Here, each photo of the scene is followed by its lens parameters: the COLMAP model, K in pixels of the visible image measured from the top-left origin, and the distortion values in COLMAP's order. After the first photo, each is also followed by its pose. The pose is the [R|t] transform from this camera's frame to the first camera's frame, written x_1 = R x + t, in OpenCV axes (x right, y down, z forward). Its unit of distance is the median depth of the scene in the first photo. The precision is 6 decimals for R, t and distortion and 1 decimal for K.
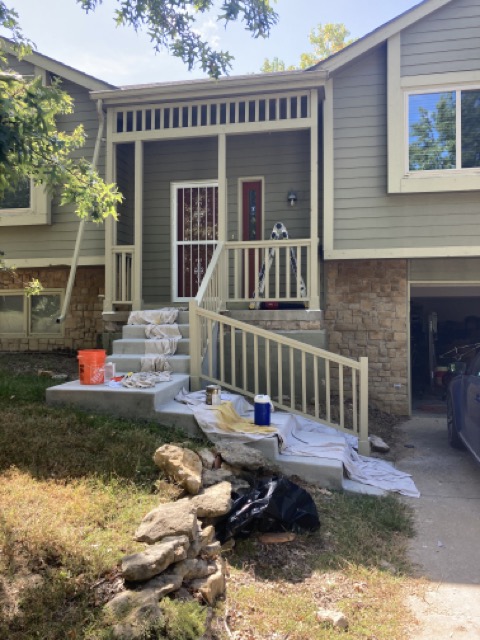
lens RADIAL K [[515.1, 0, 237.0], [0, 515.1, 324.0], [0, 0, 1]] dist [0.007973, -0.004161]
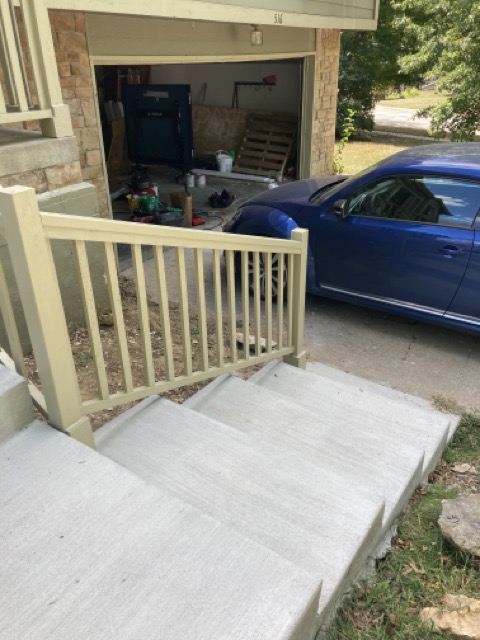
lens RADIAL K [[515.1, 0, 237.0], [0, 515.1, 324.0], [0, 0, 1]] dist [0.007973, -0.004161]
pose [[0.368826, -0.434747, 0.821561, -0.223481], [0.025108, 0.888213, 0.458745, -0.080582], [-0.929159, -0.148569, 0.338512, 0.626001]]
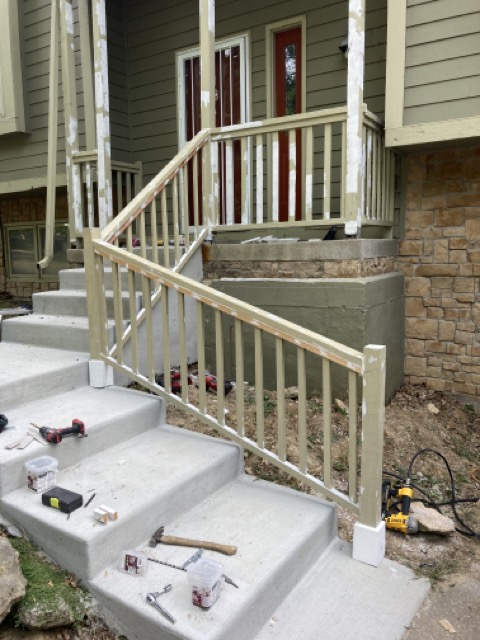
lens RADIAL K [[515.3, 0, 240.0], [0, 515.3, 320.0], [0, 0, 1]] dist [0.004175, -0.003189]
pose [[0.940036, 0.031886, -0.339580, 0.211280], [0.010475, 0.992452, 0.122187, -0.010857], [0.340913, -0.118417, 0.932607, 0.403129]]
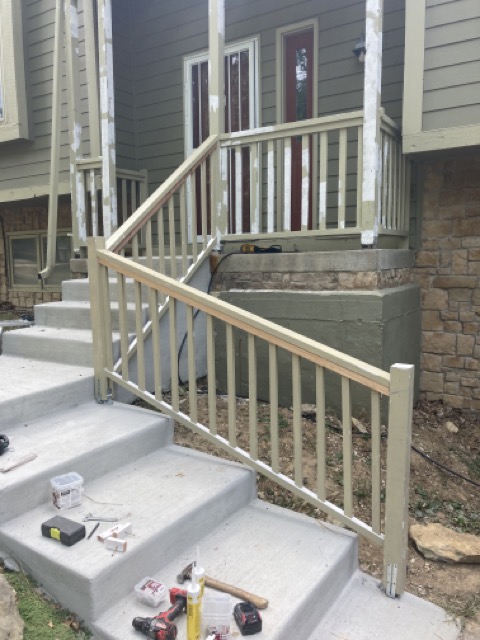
lens RADIAL K [[515.1, 0, 237.0], [0, 515.1, 324.0], [0, 0, 1]] dist [0.007973, -0.004161]
pose [[0.936845, 0.032048, -0.348273, 0.195165], [0.007405, 0.993752, 0.111363, -0.011940], [0.349666, -0.106909, 0.930755, 0.422494]]
